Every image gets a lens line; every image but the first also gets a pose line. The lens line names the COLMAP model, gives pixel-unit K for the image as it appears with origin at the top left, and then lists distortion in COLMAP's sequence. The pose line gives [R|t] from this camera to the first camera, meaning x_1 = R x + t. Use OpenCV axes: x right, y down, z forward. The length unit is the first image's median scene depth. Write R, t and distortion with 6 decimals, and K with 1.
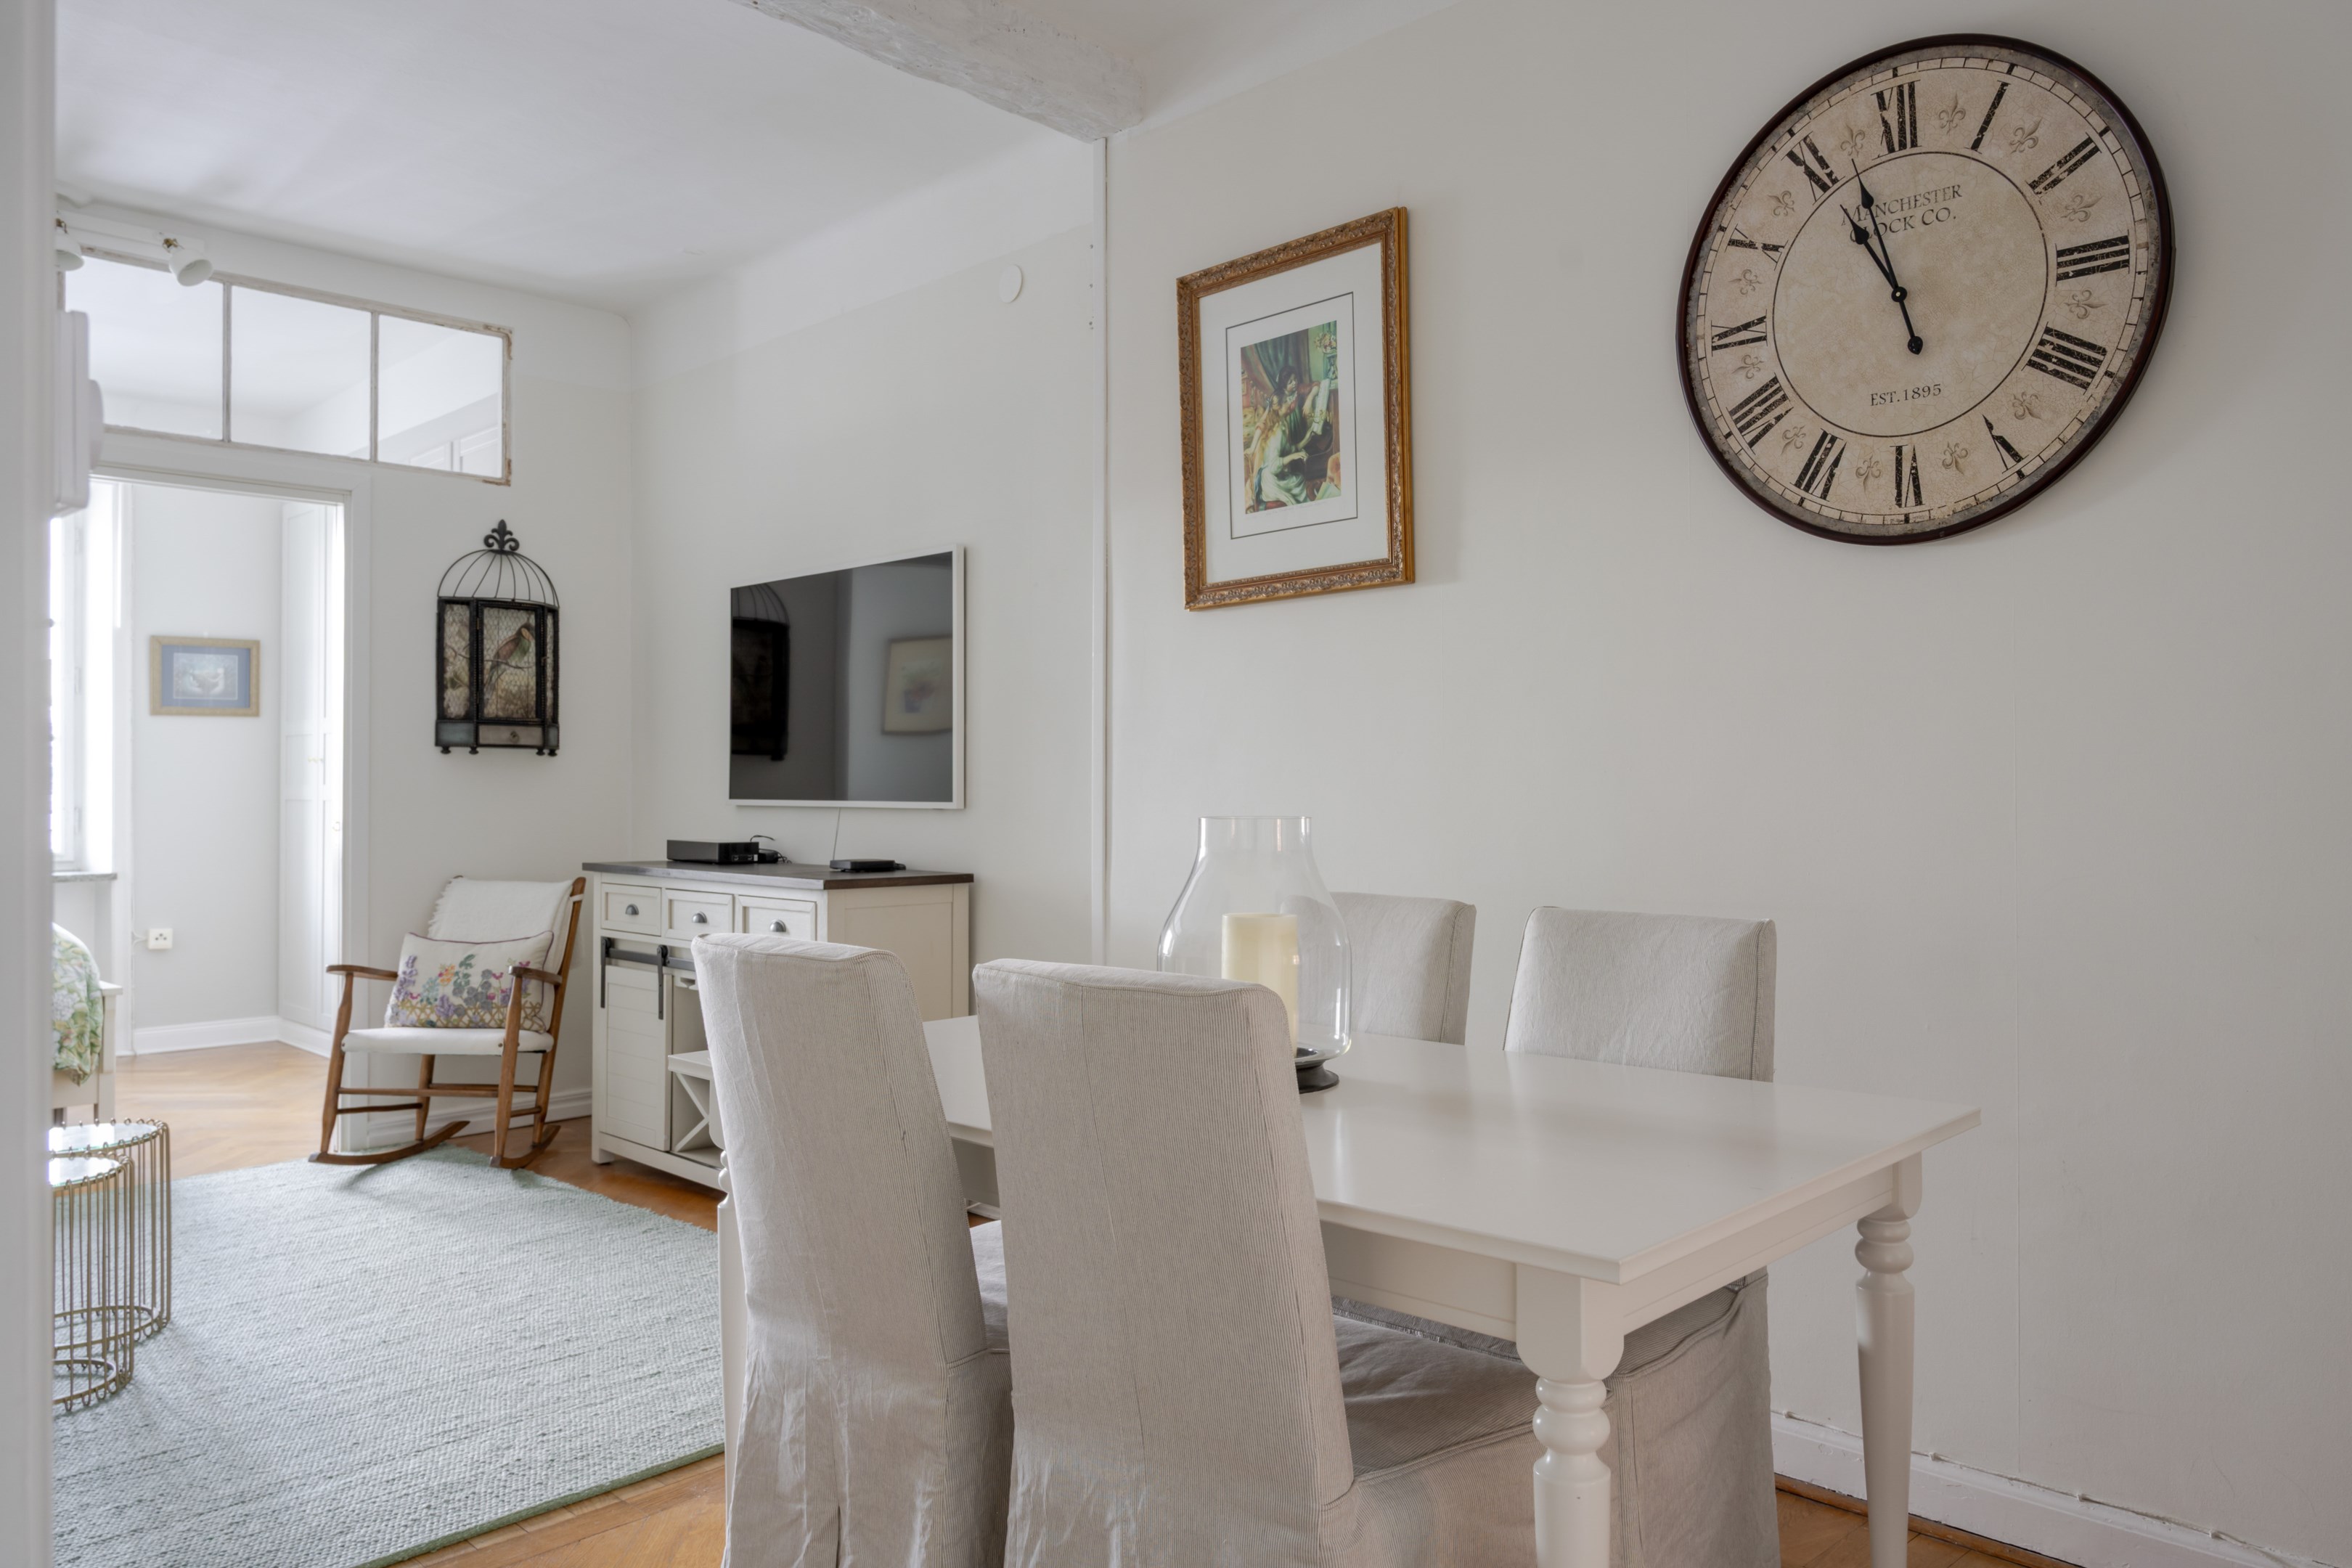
lens RADIAL K [[1609.3, 0, 1173.6], [0, 1609.3, 788.7], [0, 0, 1]] dist [-0.001275, -0.000688]
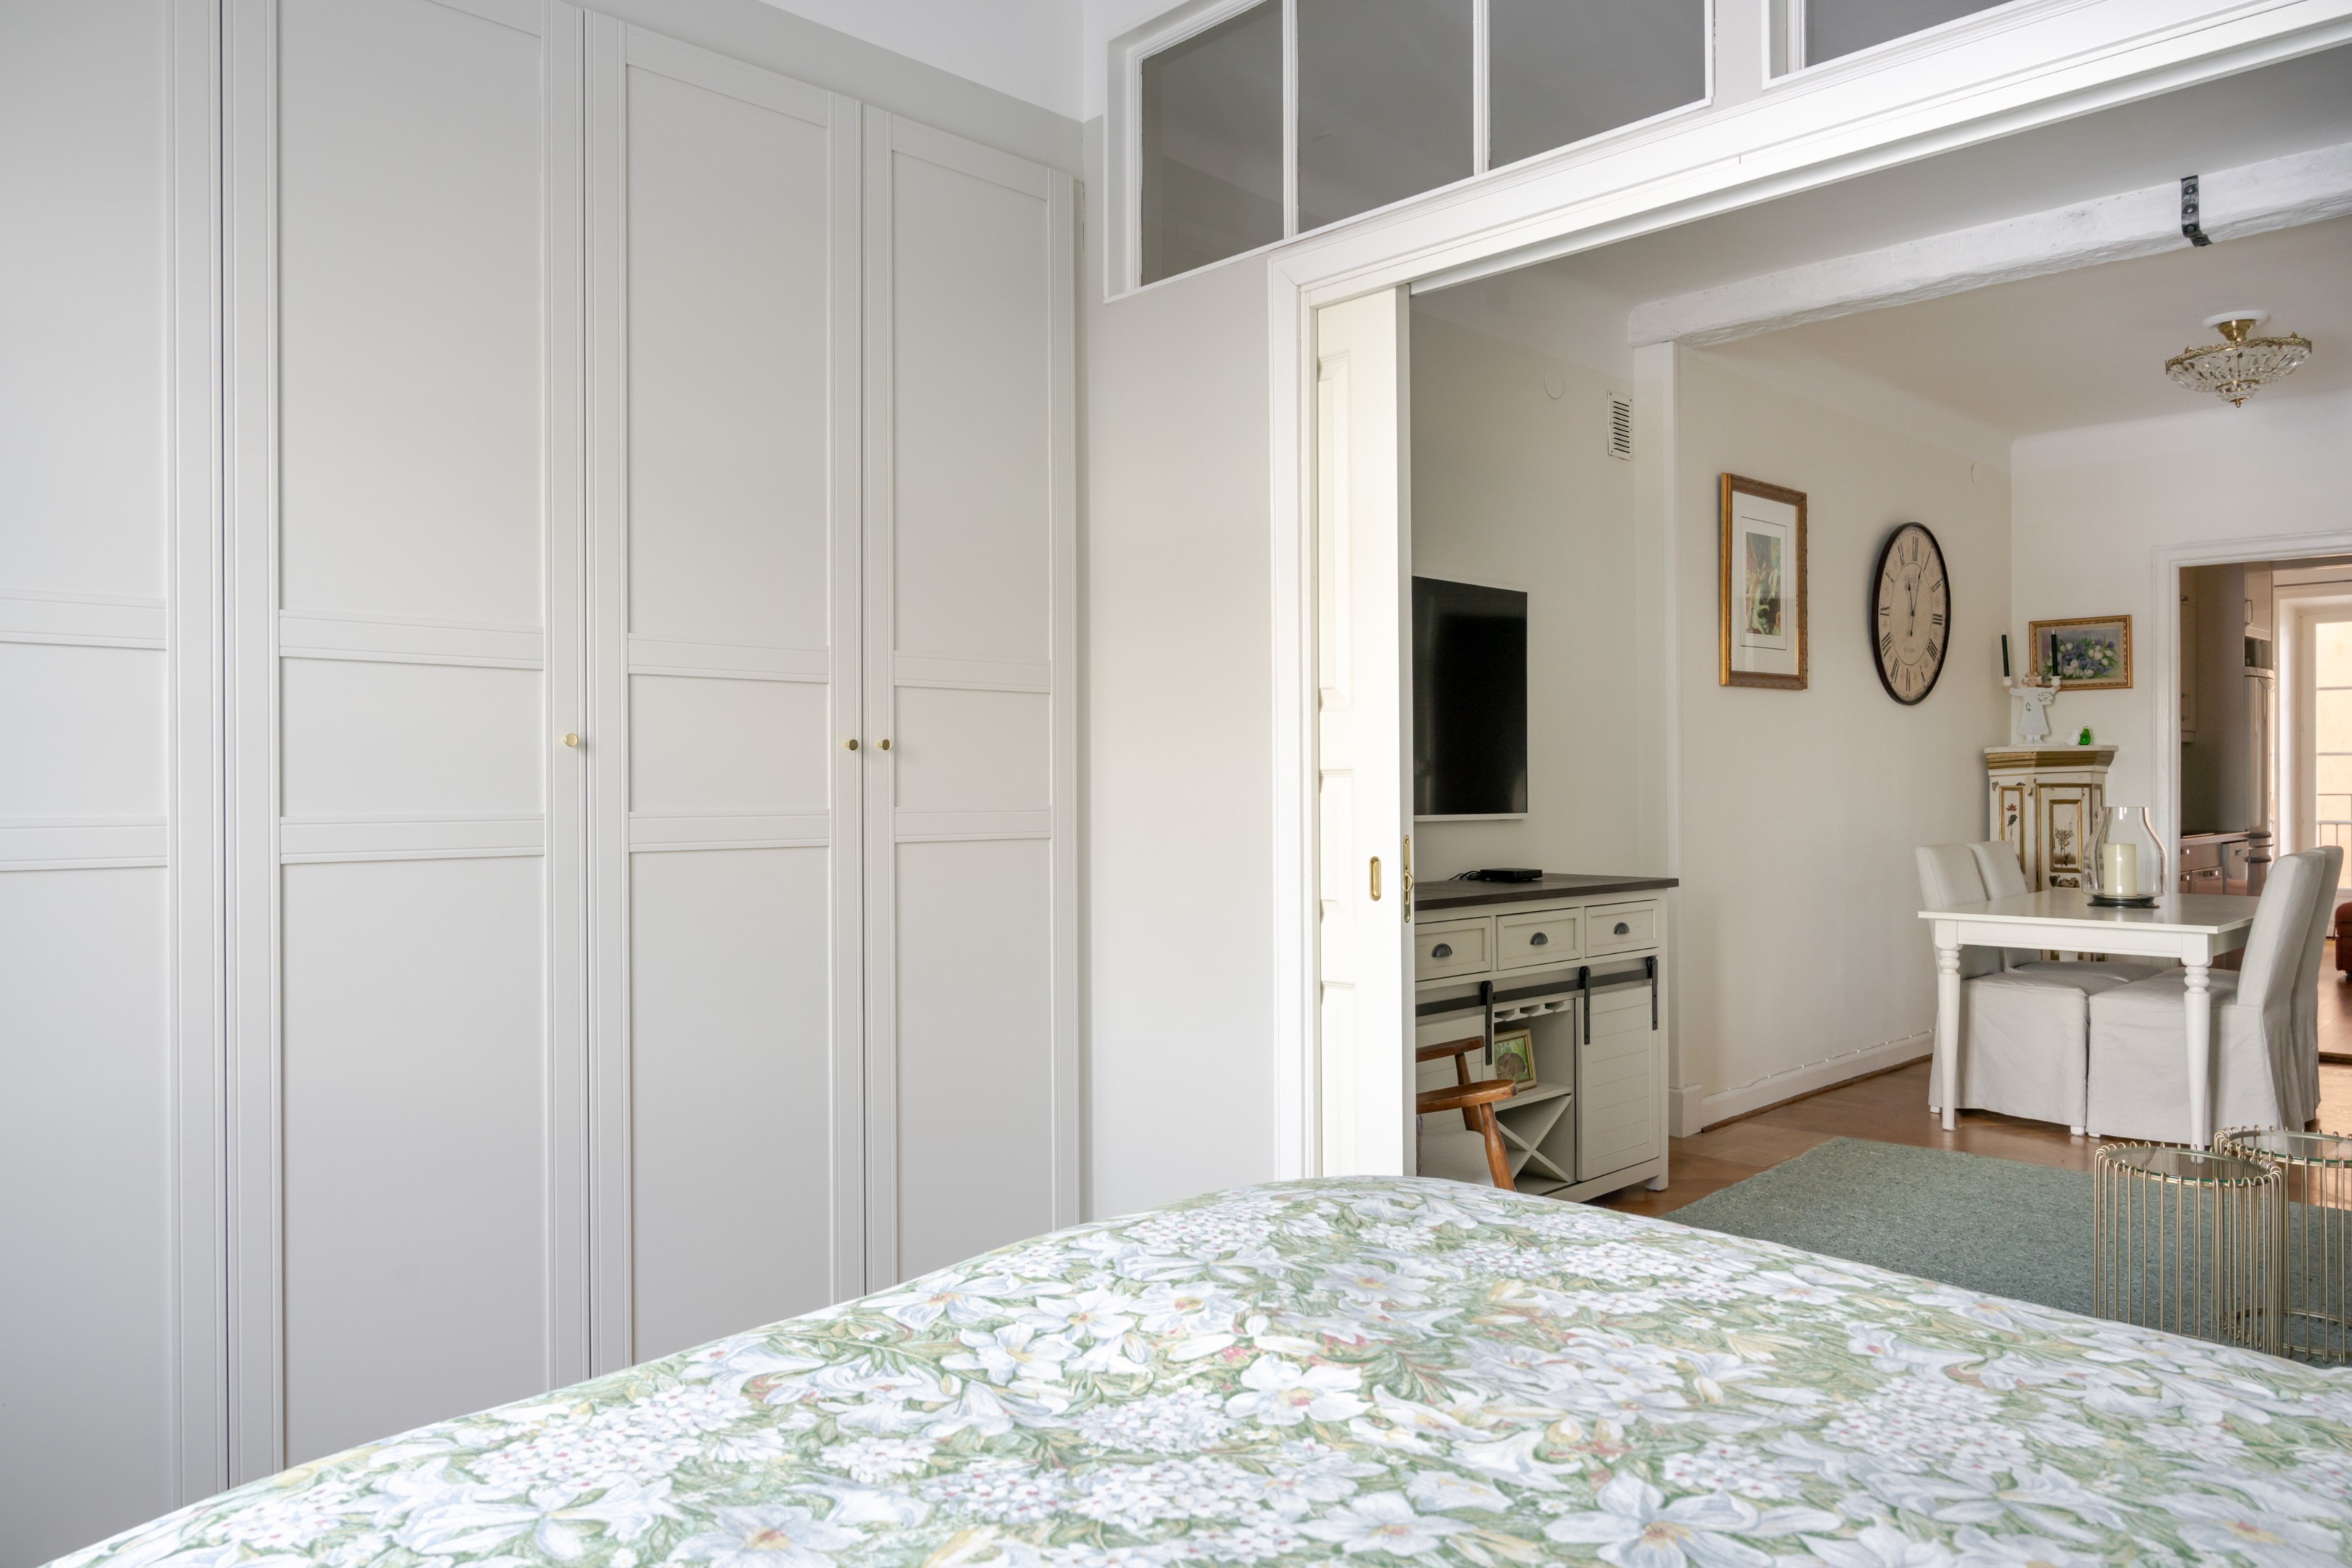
lens RADIAL K [[1609.3, 0, 1173.6], [0, 1609.3, 788.7], [0, 0, 1]] dist [-0.001275, -0.000688]
pose [[0.026830, 0.000087, 0.999640, -1.605154], [0.000070, 1.000000, -0.000089, -0.010421], [-0.999640, 0.000073, 0.026830, 1.524271]]
